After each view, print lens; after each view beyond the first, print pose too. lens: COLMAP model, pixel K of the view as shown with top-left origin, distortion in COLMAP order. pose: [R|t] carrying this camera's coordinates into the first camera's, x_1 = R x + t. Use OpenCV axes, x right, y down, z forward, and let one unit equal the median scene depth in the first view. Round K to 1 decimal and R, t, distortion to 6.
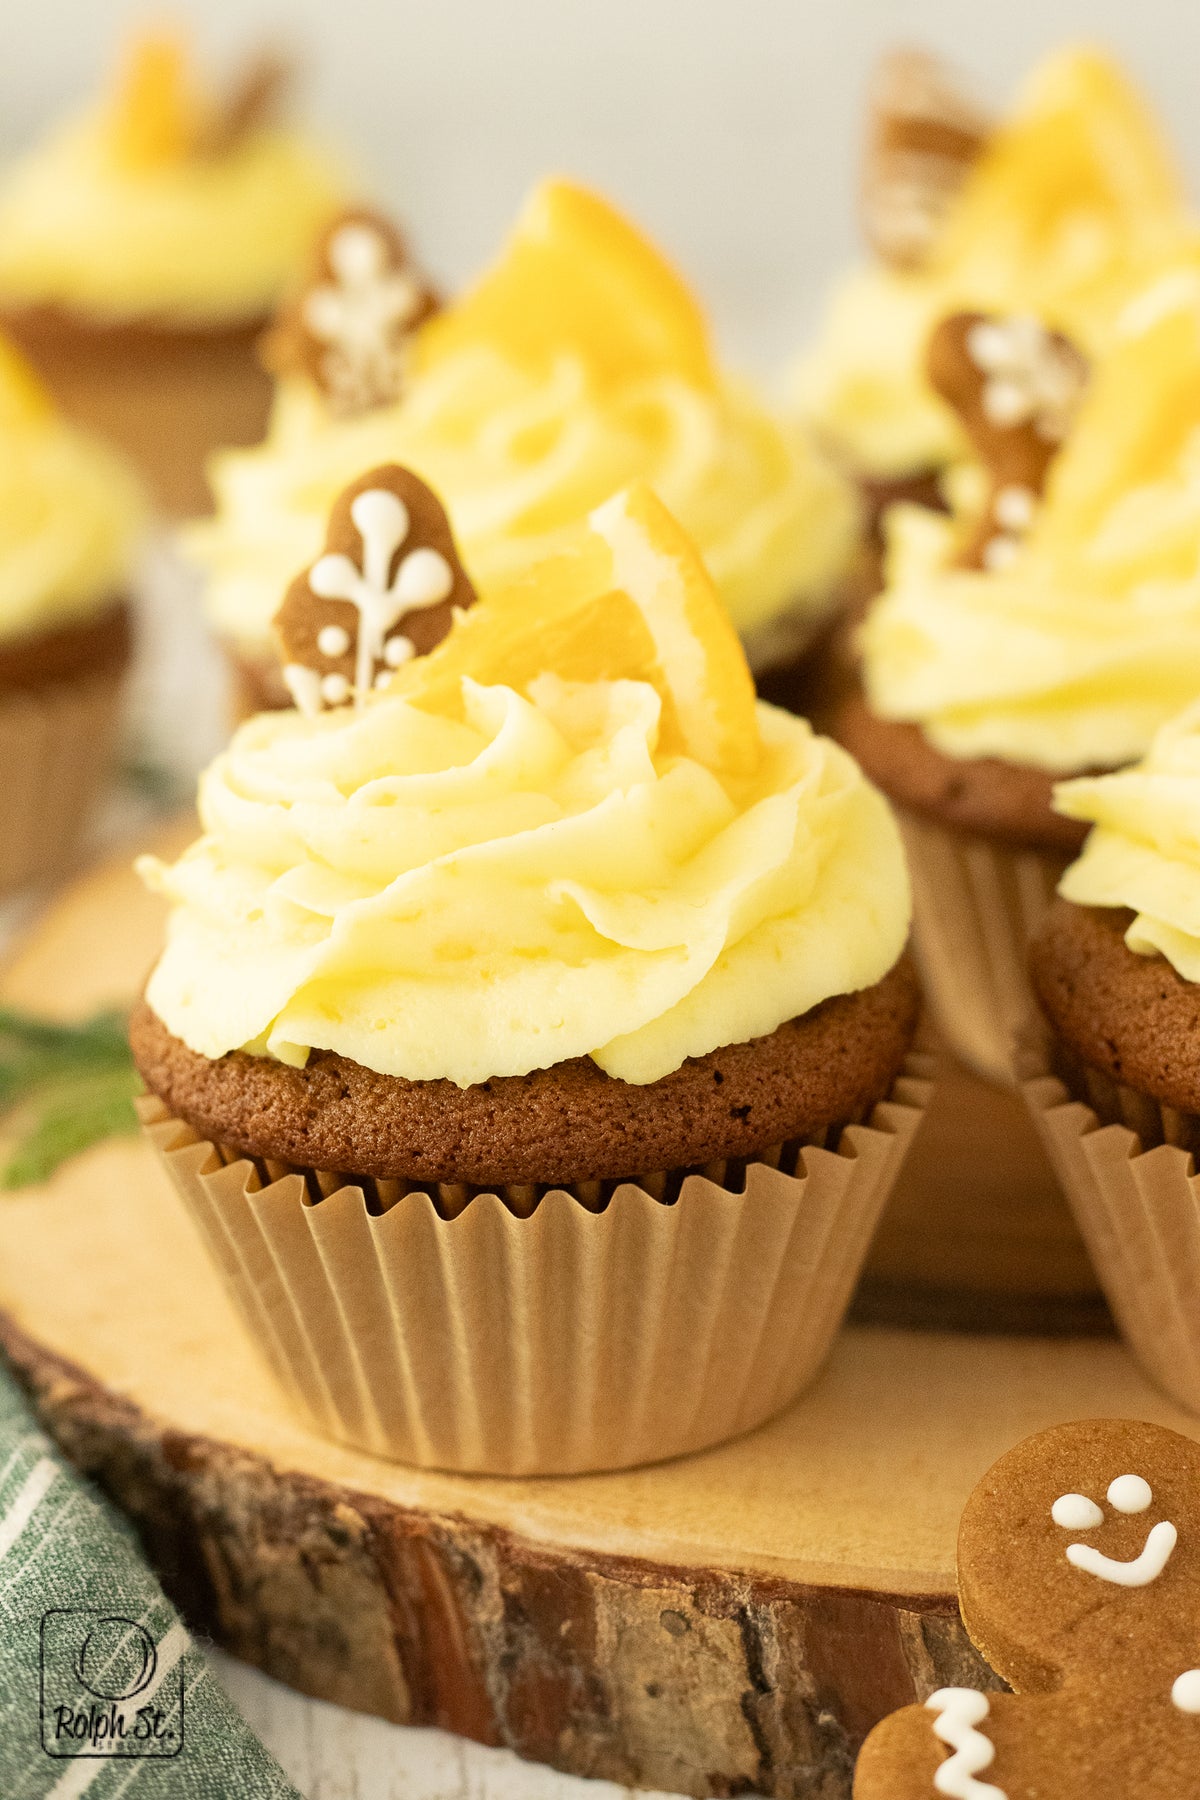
lens RADIAL K [[5111.7, 0, 598.9], [0, 5111.7, 904.9], [0, 0, 1]] dist [-0.088751, 0.000000]
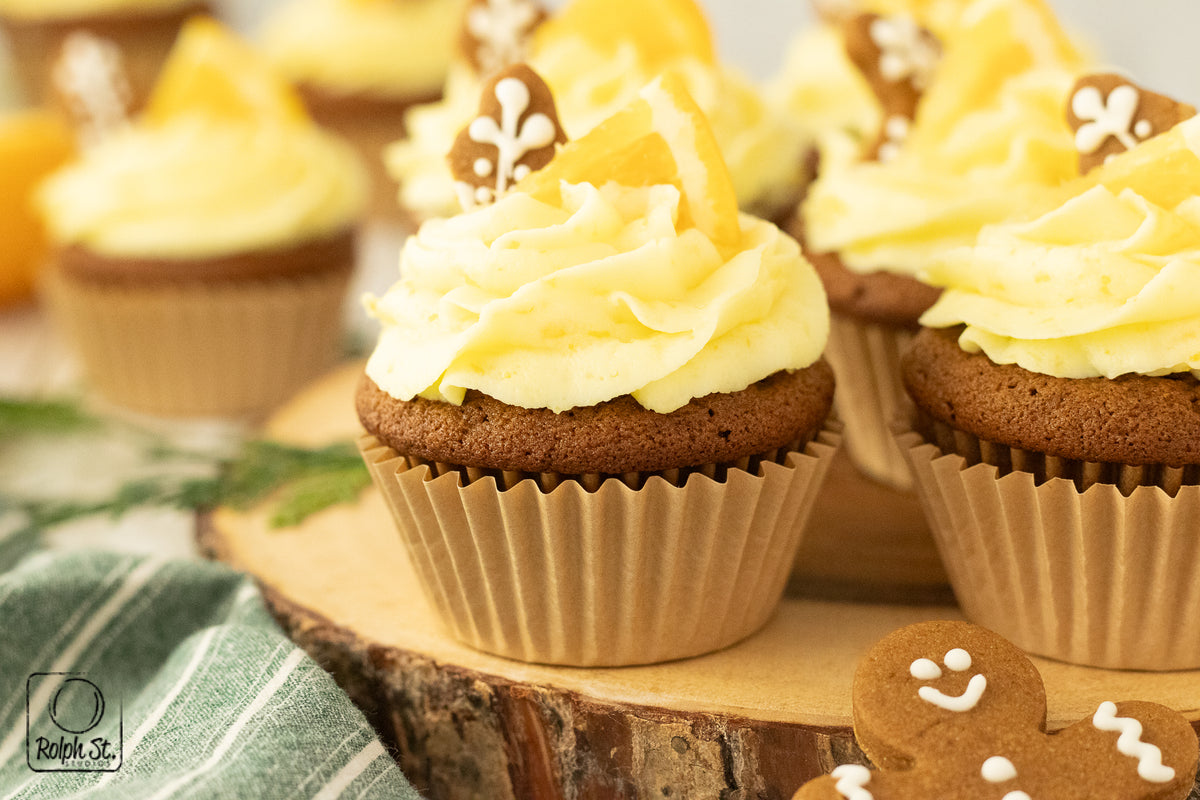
lens RADIAL K [[3407.8, 0, 599.1], [0, 3407.8, 397.2], [0, 0, 1]] dist [-0.088751, 0.000000]
pose [[0.999792, 0.015130, -0.013705, 0.002121], [-0.016297, 0.995859, -0.089443, 0.125378], [0.012295, 0.089648, 0.995898, -0.096905]]
